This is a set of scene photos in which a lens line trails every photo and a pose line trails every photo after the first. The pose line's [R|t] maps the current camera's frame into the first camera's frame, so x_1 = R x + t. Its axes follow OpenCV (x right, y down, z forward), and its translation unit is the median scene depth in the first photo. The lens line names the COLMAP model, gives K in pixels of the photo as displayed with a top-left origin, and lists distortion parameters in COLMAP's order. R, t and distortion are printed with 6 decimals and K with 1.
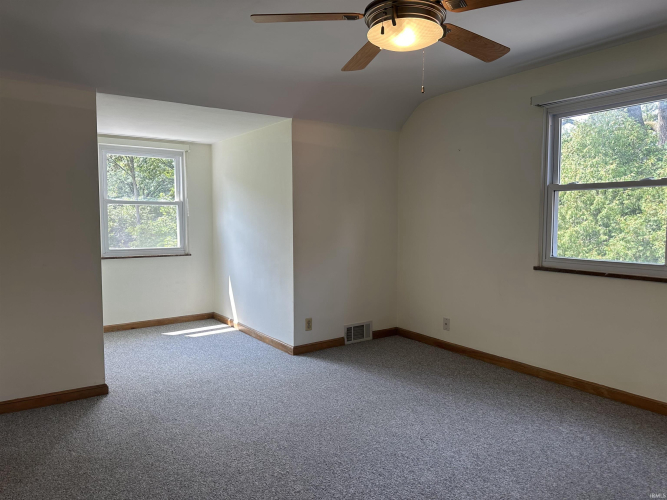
lens RADIAL K [[470.6, 0, 335.5], [0, 470.6, 251.5], [0, 0, 1]] dist [0.055335, -0.095485]
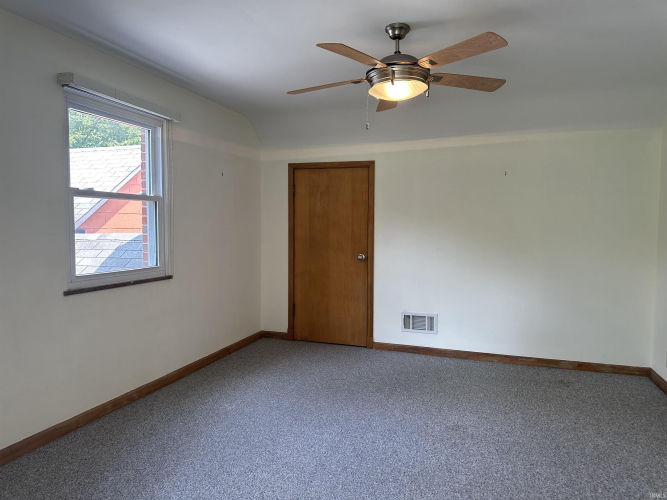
lens RADIAL K [[470.6, 0, 335.5], [0, 470.6, 251.5], [0, 0, 1]] dist [0.055335, -0.095485]
pose [[-0.589340, -0.054908, 0.806017, -0.525563], [0.045242, 0.993879, 0.100786, -0.104597], [-0.806617, 0.095863, -0.583249, 1.251063]]
